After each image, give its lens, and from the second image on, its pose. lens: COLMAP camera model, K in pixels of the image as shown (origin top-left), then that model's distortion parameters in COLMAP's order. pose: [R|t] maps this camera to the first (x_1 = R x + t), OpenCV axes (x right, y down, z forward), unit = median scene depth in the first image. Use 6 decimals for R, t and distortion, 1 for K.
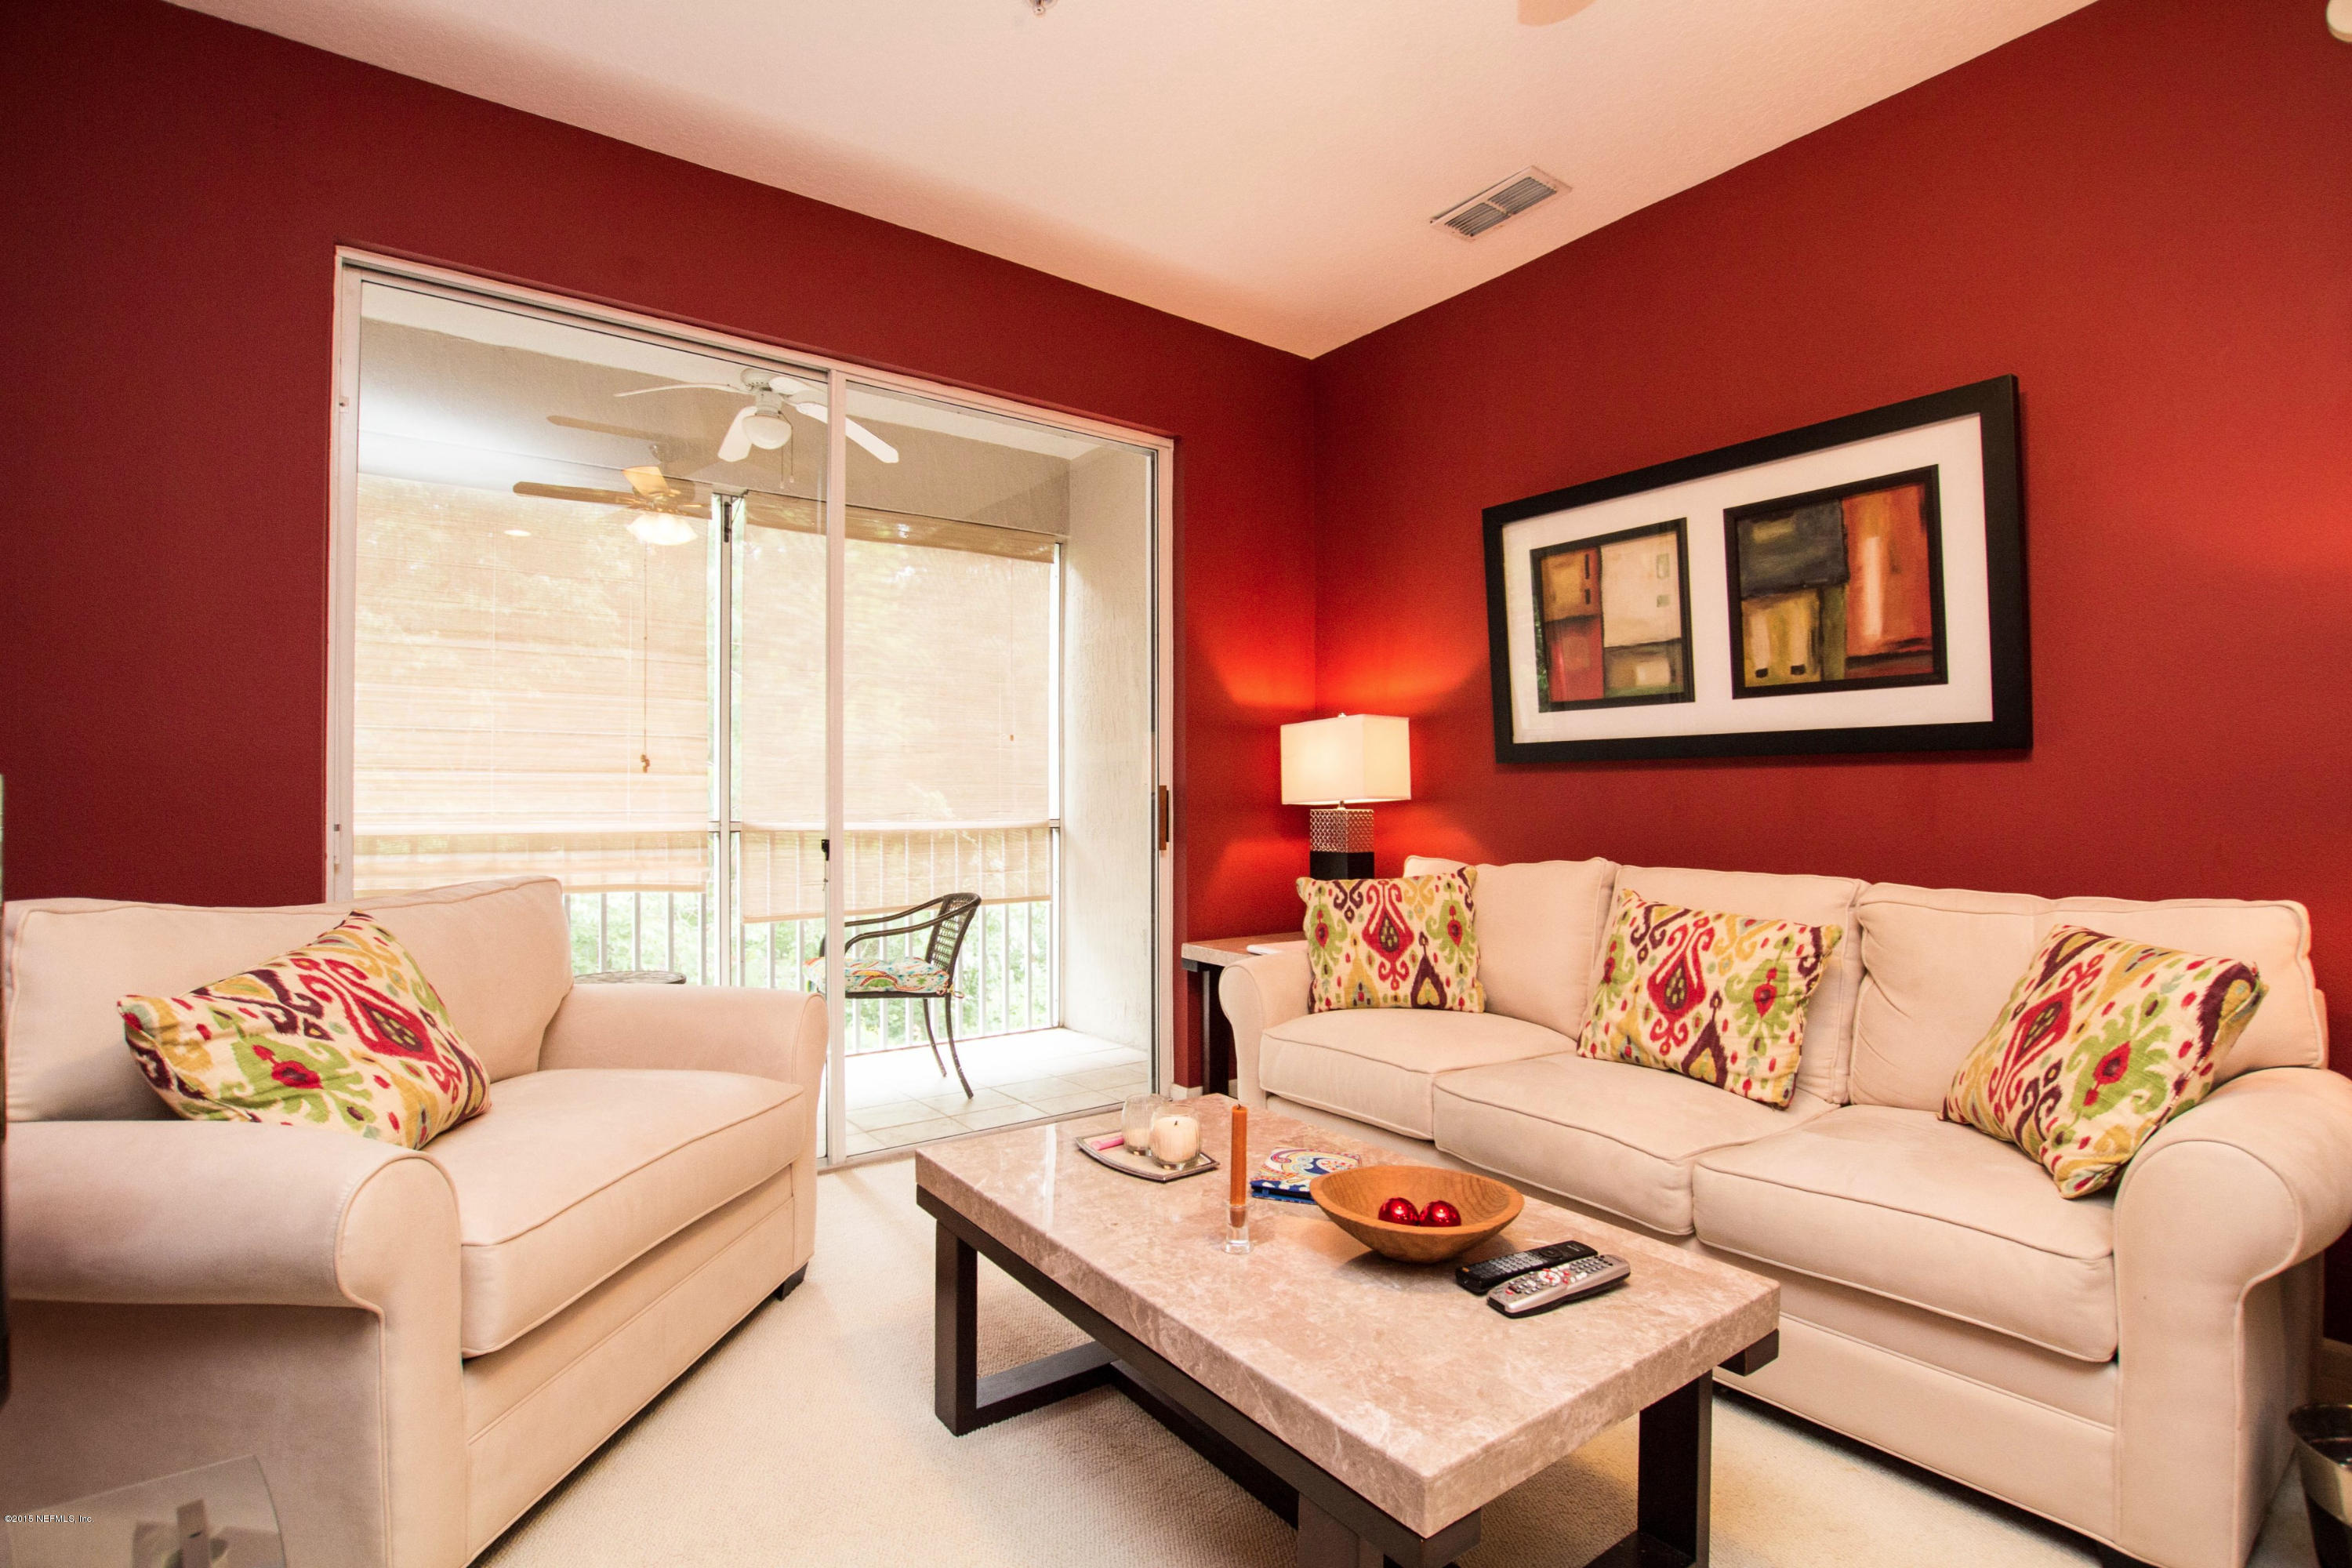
lens RADIAL K [[1107.4, 0, 1187.8], [0, 1107.4, 791.2], [0, 0, 1]] dist [-0.049023, 0.010929]
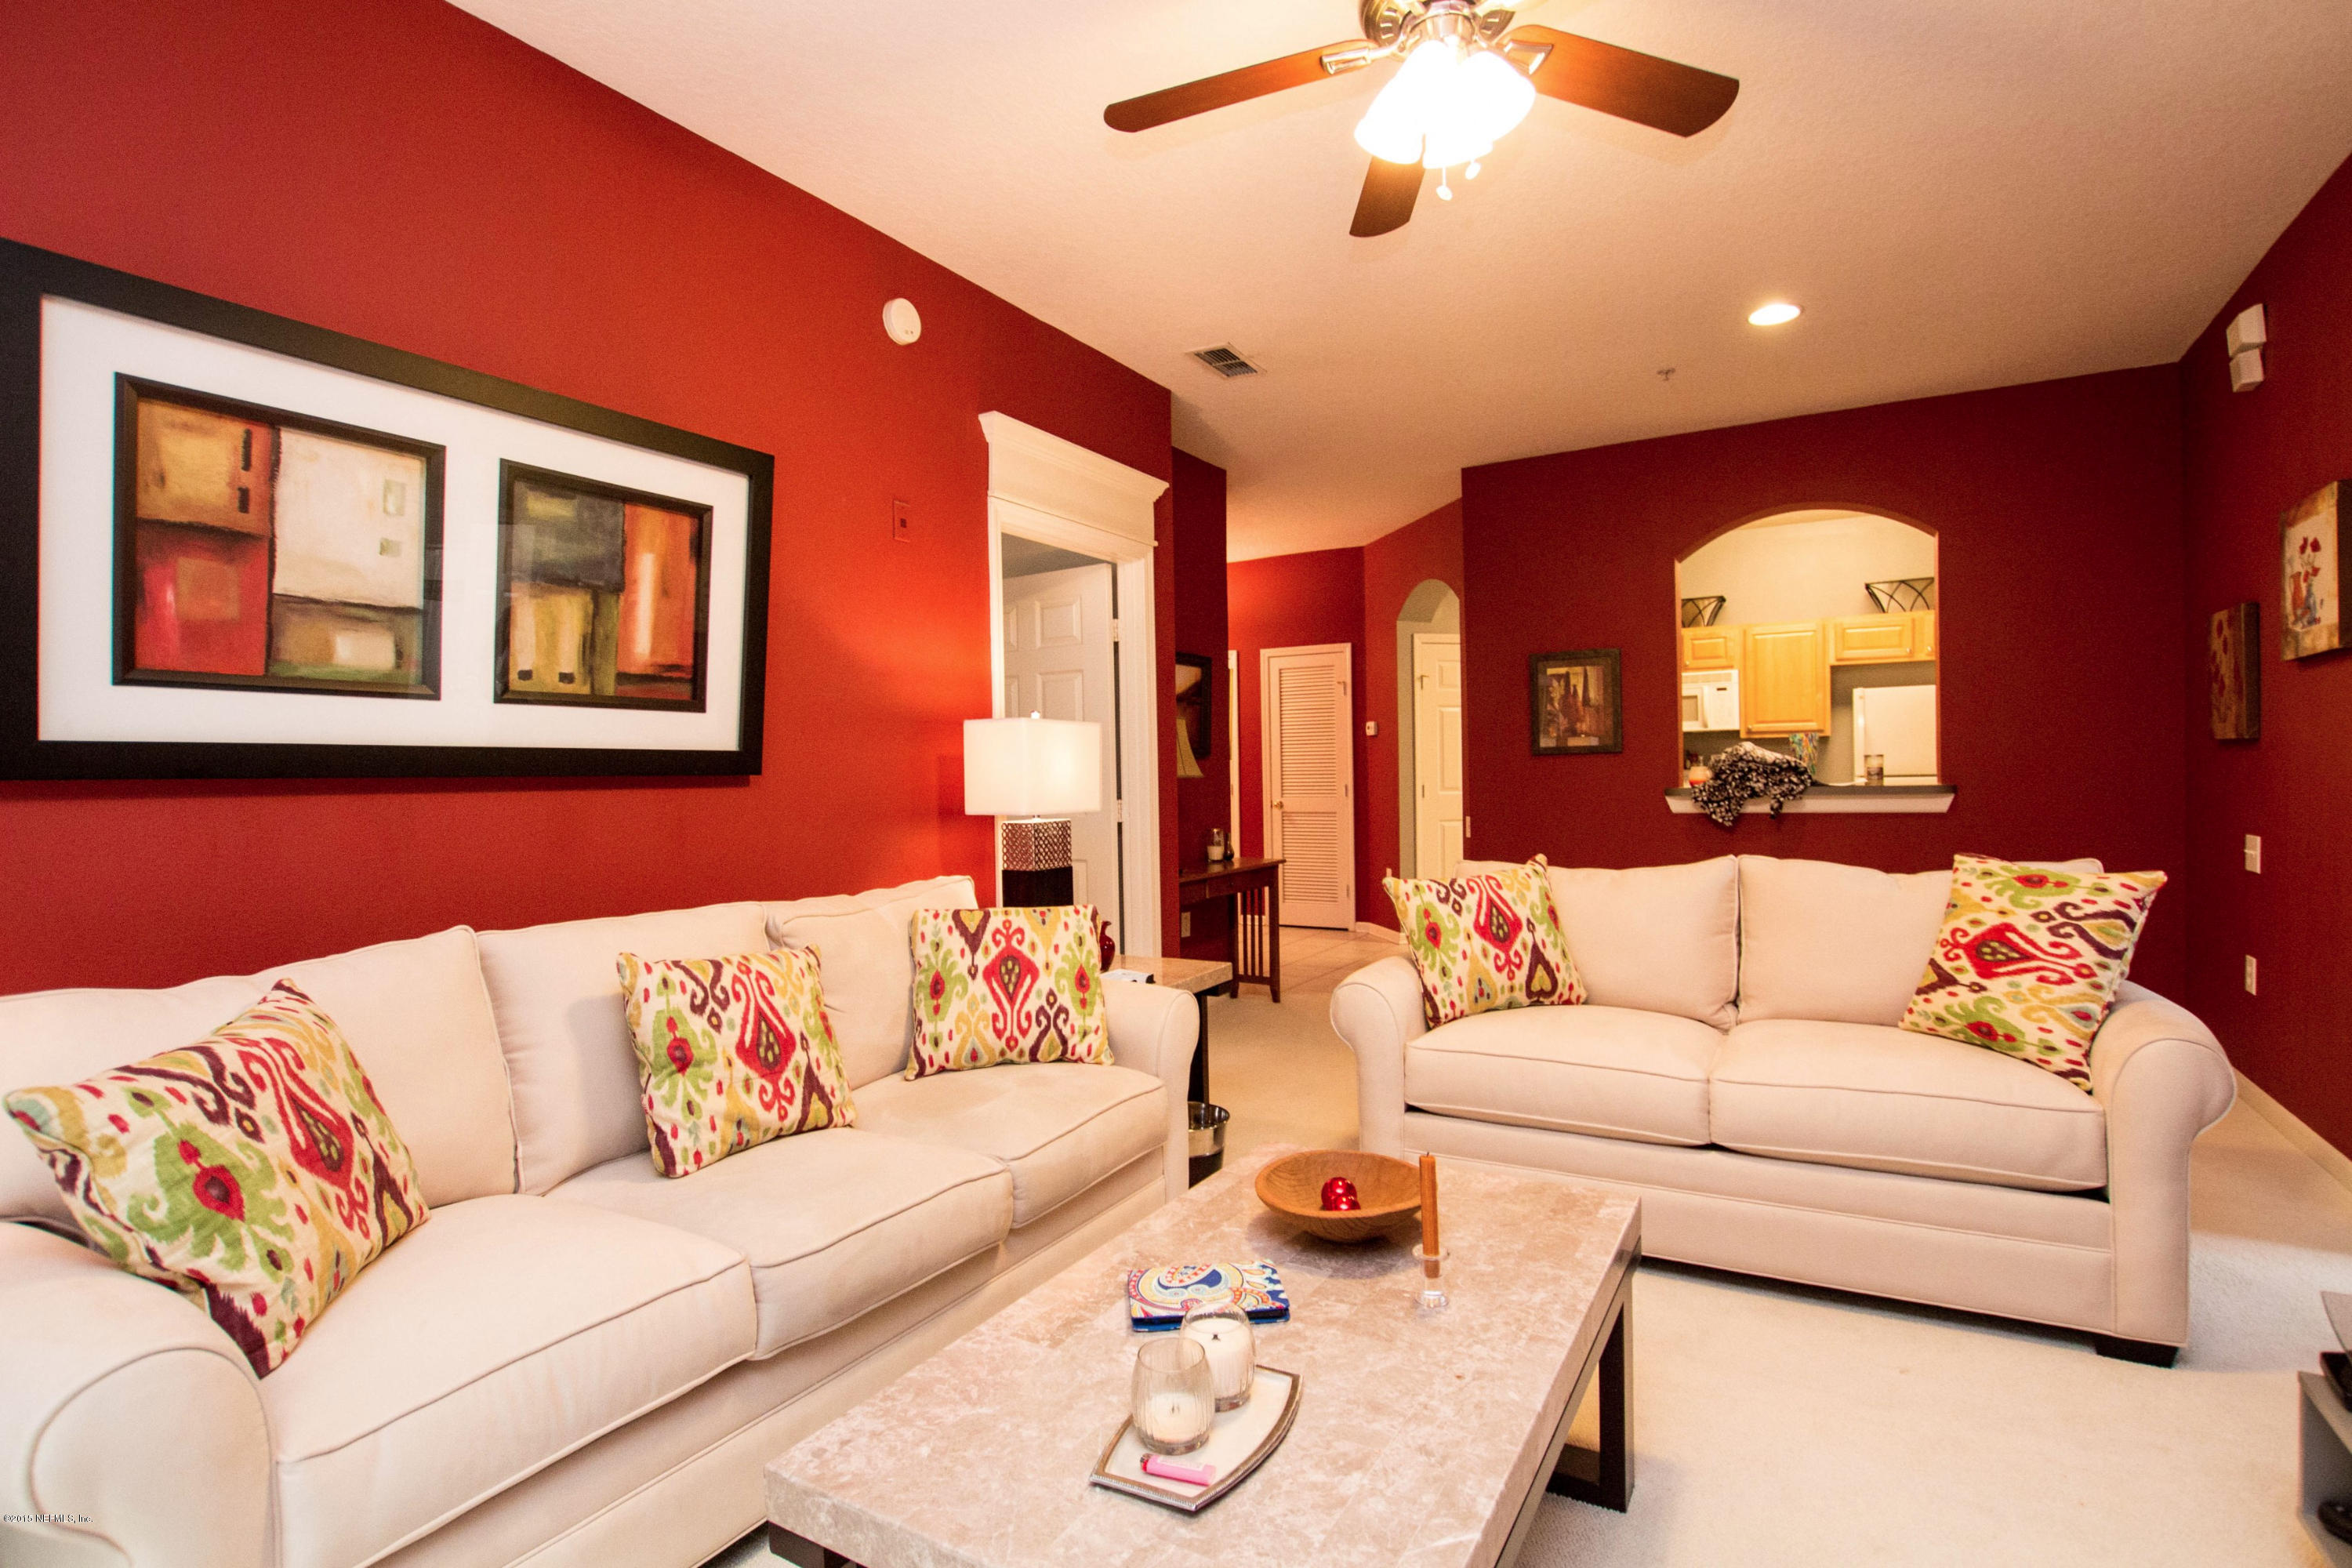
lens RADIAL K [[1107.4, 0, 1187.8], [0, 1107.4, 791.2], [0, 0, 1]] dist [-0.049023, 0.010929]
pose [[-0.393605, 0.004964, 0.919266, -0.442848], [0.019167, 0.999812, 0.002808, -0.015814], [-0.919080, 0.018725, -0.393626, 0.932936]]
